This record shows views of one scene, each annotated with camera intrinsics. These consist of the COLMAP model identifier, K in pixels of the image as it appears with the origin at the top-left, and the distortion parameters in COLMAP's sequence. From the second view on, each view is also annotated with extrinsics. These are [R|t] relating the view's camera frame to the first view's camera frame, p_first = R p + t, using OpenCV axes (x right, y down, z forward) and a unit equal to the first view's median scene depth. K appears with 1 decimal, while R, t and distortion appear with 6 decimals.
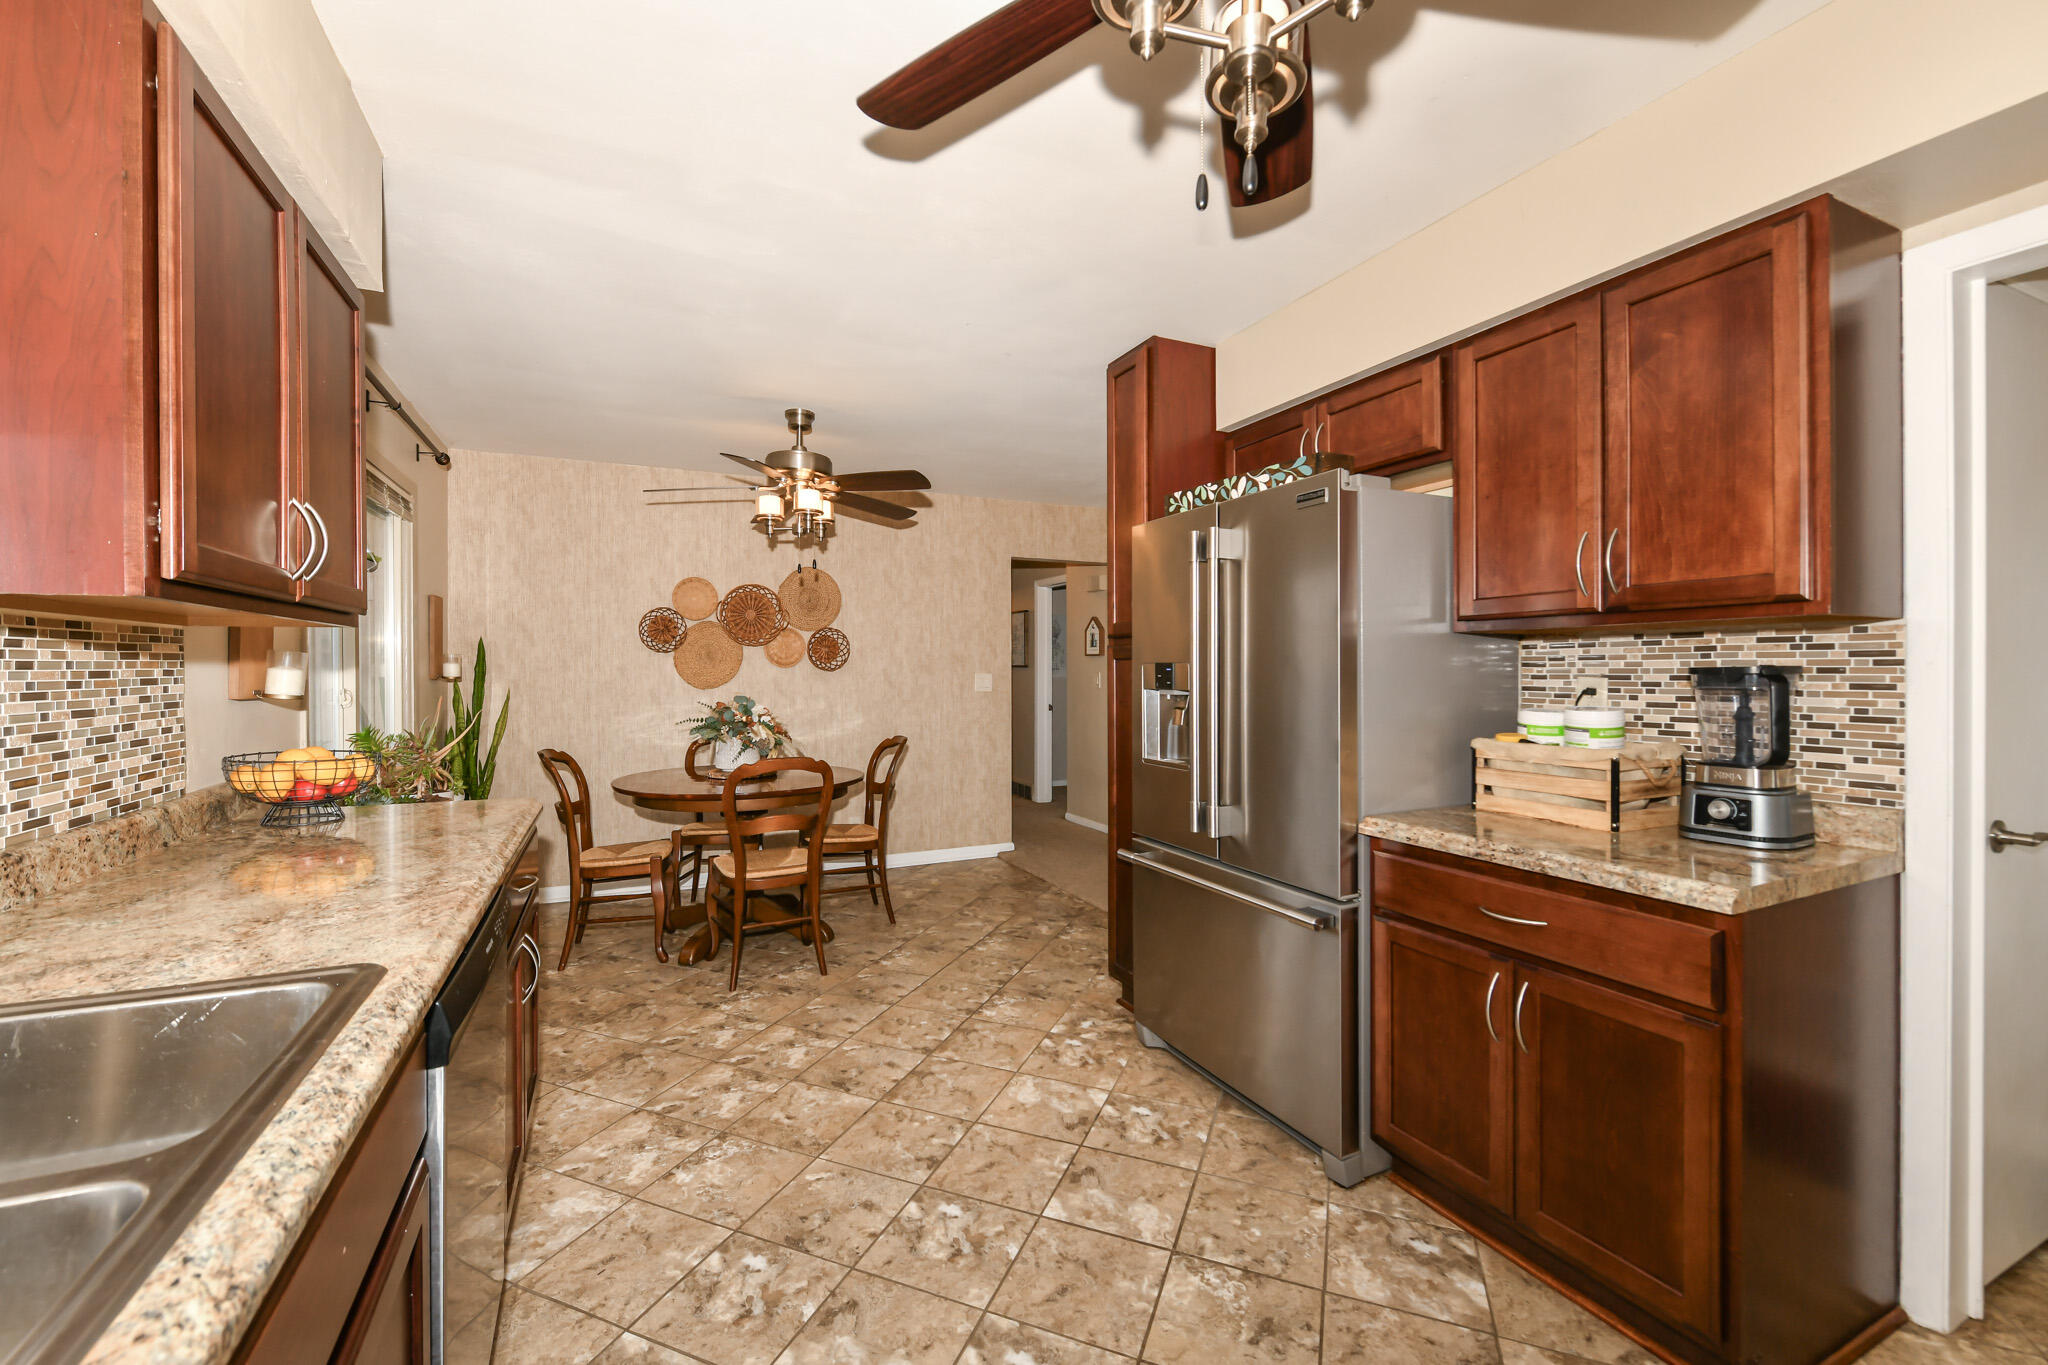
lens RADIAL K [[841.2, 0, 1016.1], [0, 841.2, 670.2], [0, 0, 1]] dist [-0.004396, -0.001052]
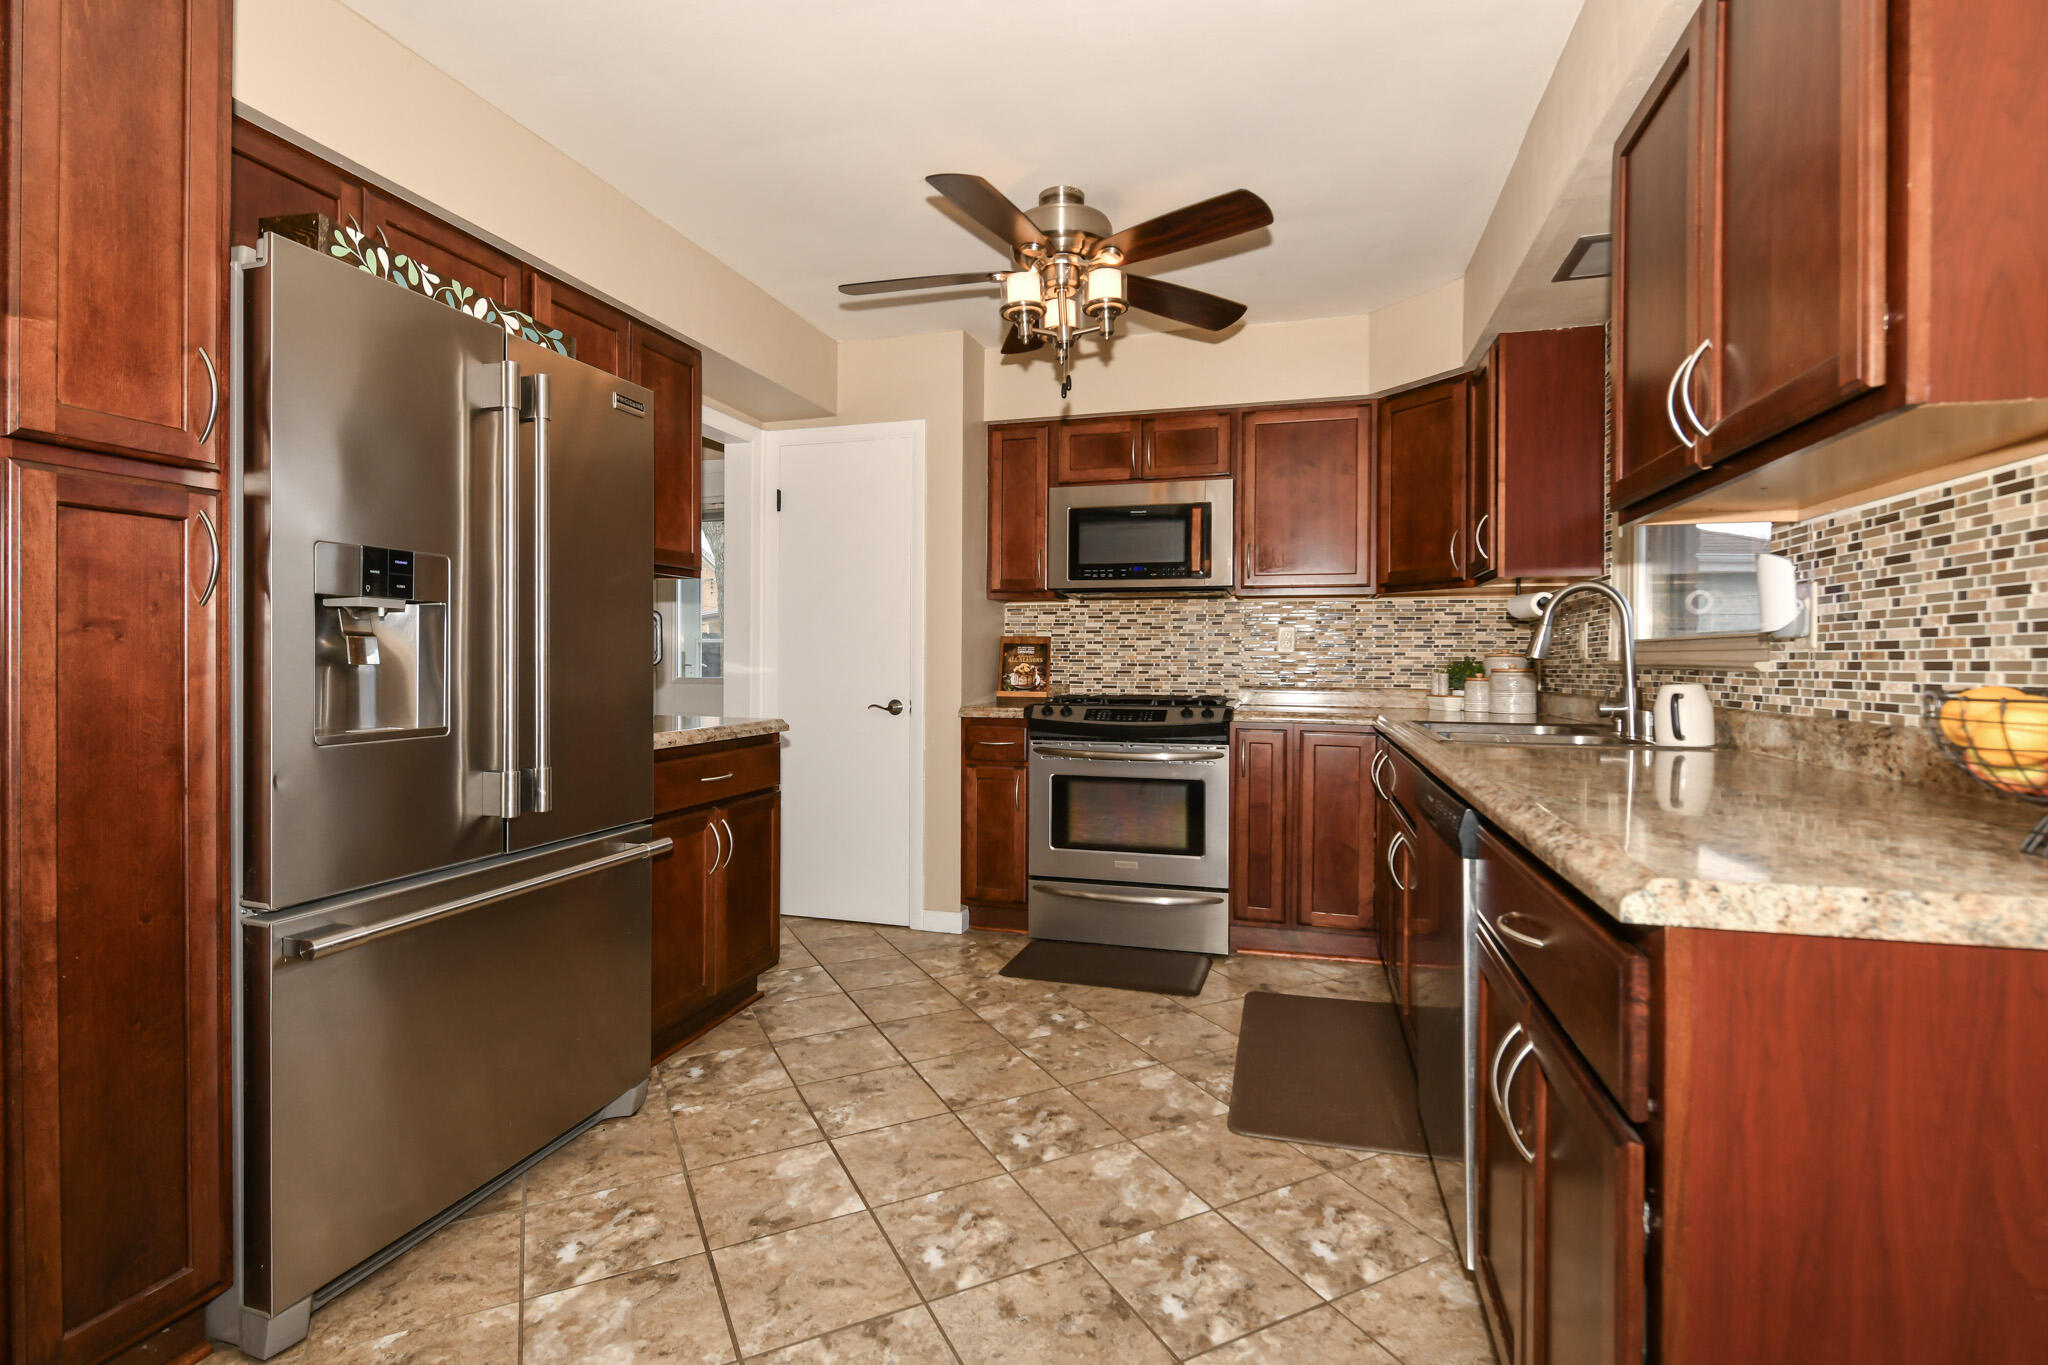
lens RADIAL K [[950.2, 0, 1018.1], [0, 950.2, 663.5], [0, 0, 1]] dist [-0.000755, -0.002027]
pose [[-0.750438, -0.004499, 0.660925, -0.554771], [-0.001239, 0.999985, 0.005400, 0.063655], [-0.660940, 0.003234, -0.750432, 1.240038]]
